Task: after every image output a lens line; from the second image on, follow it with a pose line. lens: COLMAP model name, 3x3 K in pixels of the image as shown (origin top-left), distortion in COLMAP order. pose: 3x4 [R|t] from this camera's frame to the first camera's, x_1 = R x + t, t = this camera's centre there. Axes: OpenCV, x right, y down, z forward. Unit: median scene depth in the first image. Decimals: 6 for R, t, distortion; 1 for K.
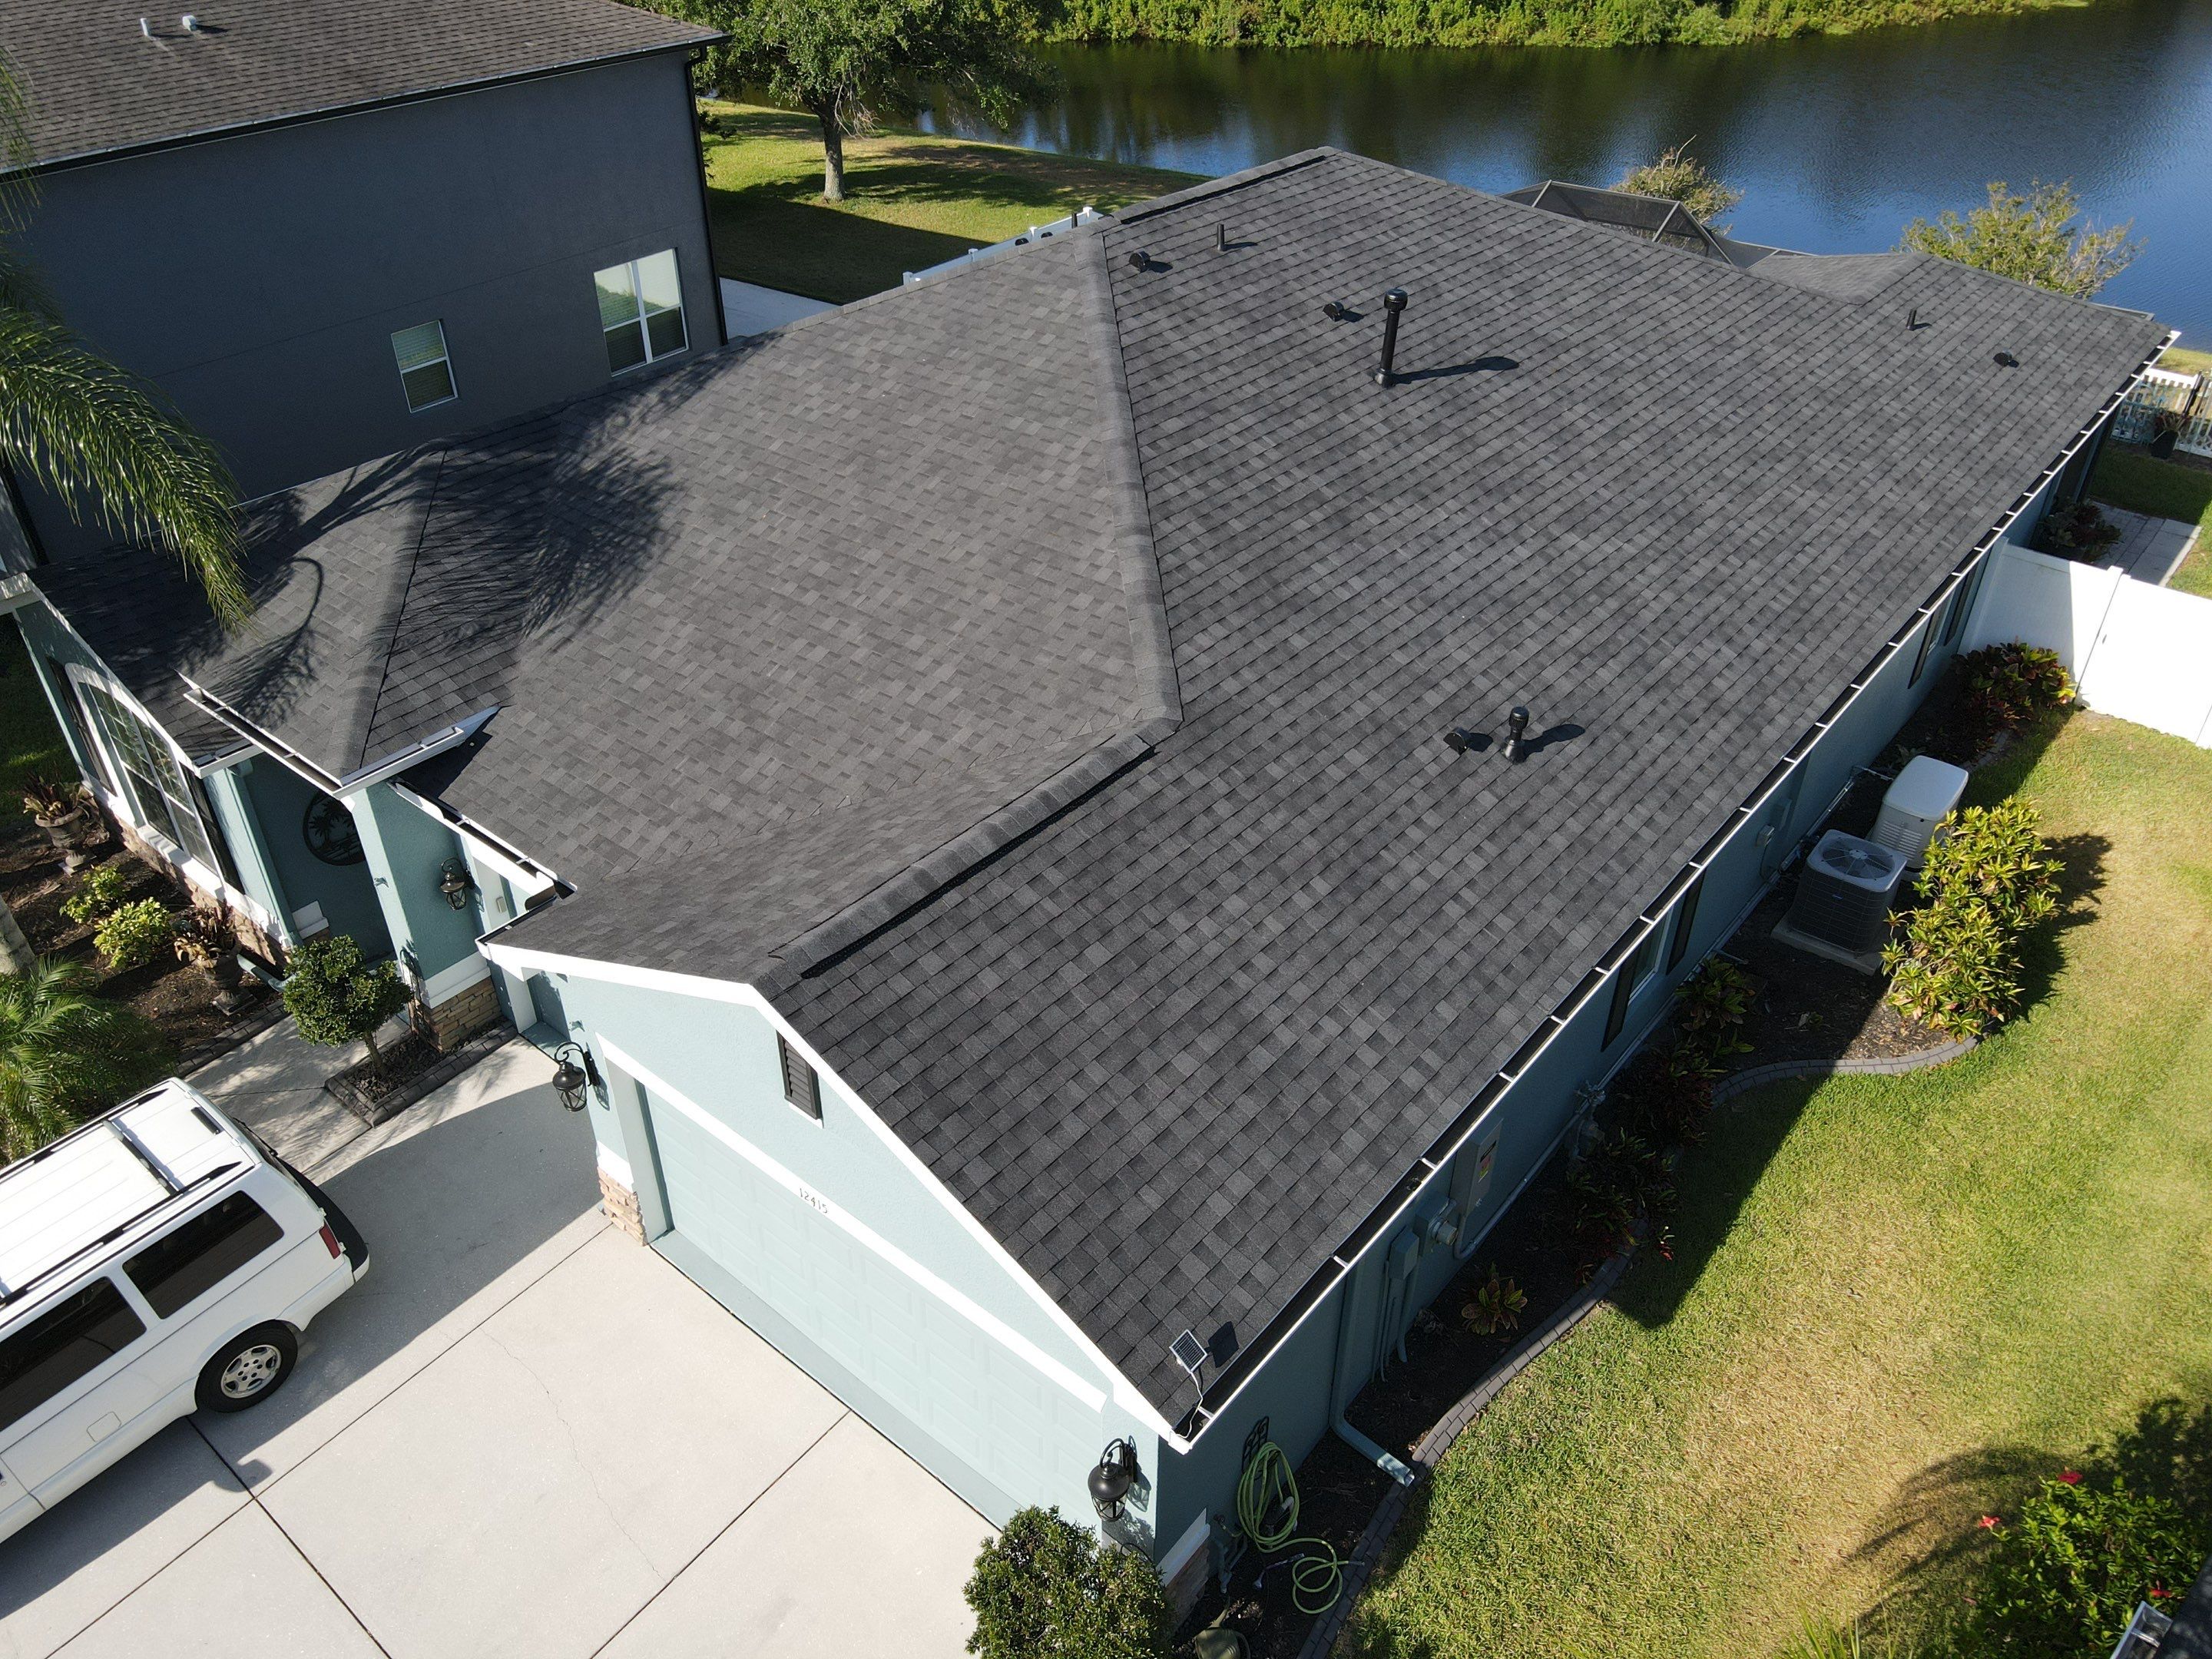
lens RADIAL K [[1613.5, 0, 1055.3], [0, 1613.5, 837.9], [0, 0, 1]] dist [0.006957, 0.001745]
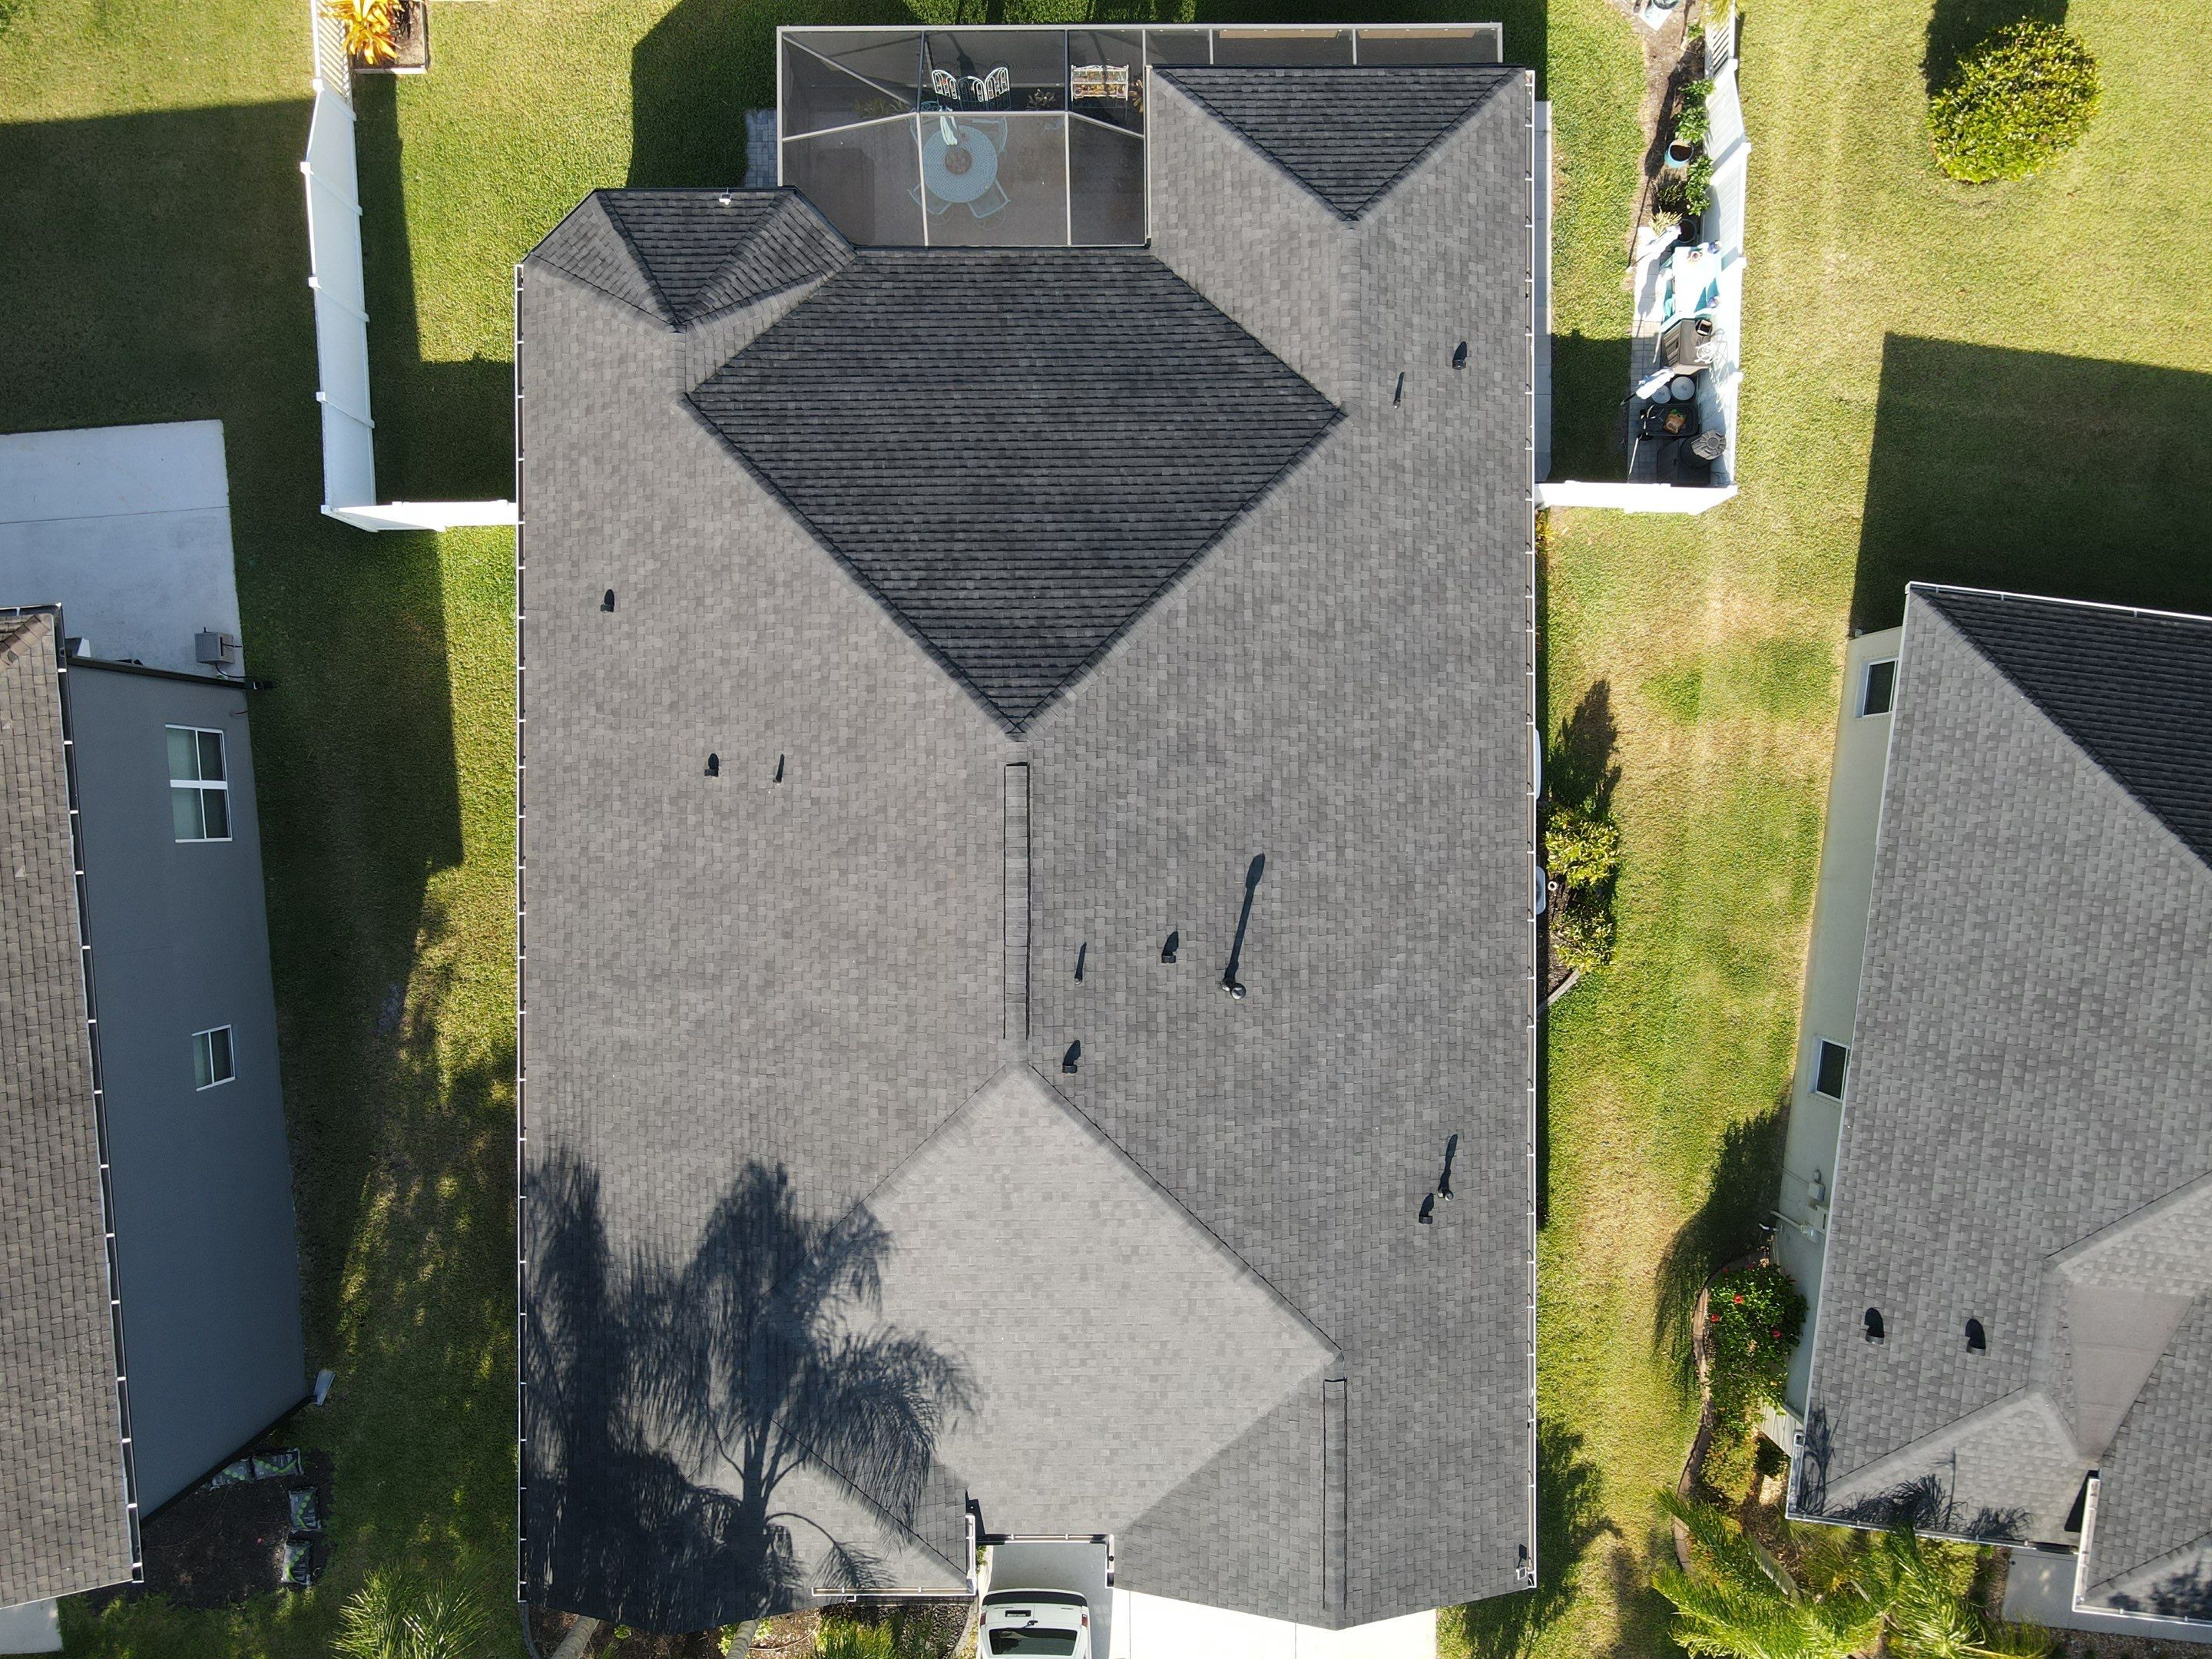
lens RADIAL K [[1613.5, 0, 1090.0], [0, 1613.5, 841.3], [0, 0, 1]] dist [0.006957, 0.001745]
pose [[0.757276, -0.653071, 0.005640, 0.190676], [0.372197, 0.438650, 0.817958, -1.624701], [-0.536659, -0.617320, 0.575250, 0.324141]]
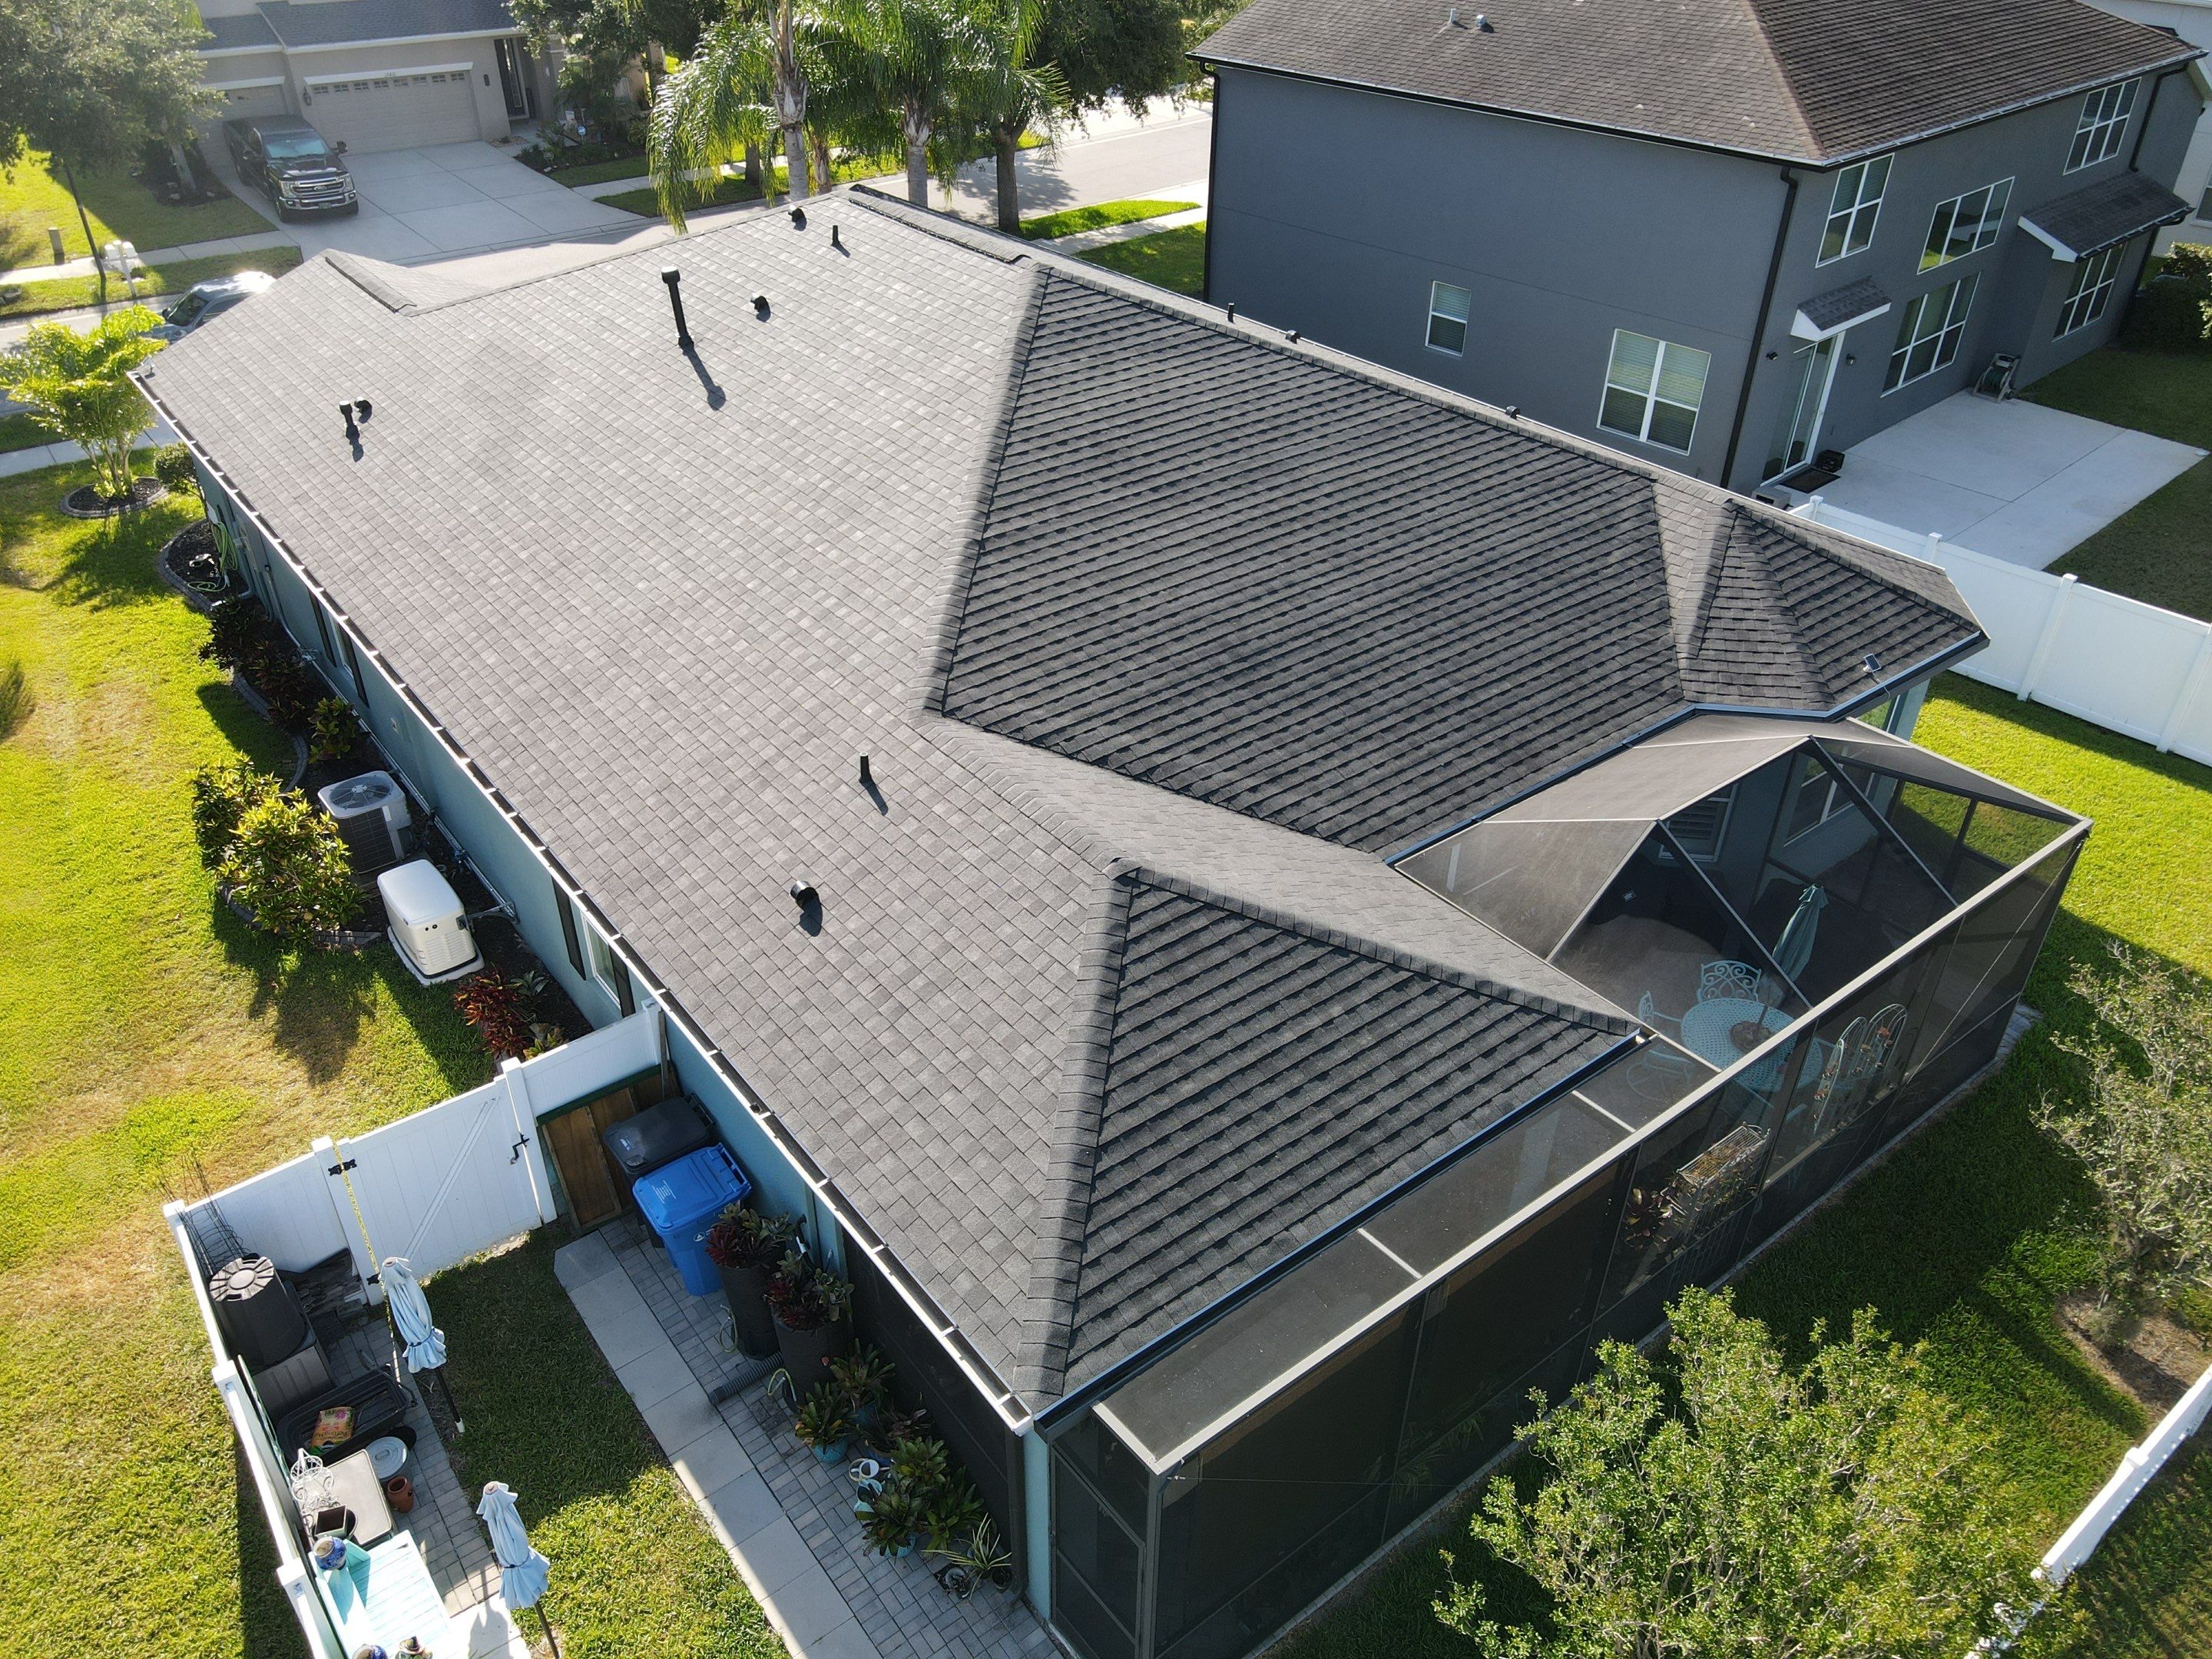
lens RADIAL K [[1613.5, 0, 1082.0], [0, 1613.5, 825.4], [0, 0, 1]] dist [0.006957, 0.001745]
pose [[-0.209099, 0.557367, -0.803504, 1.406138], [-0.567044, 0.600316, 0.563986, -0.972651], [0.796704, 0.573552, 0.190526, 1.268175]]
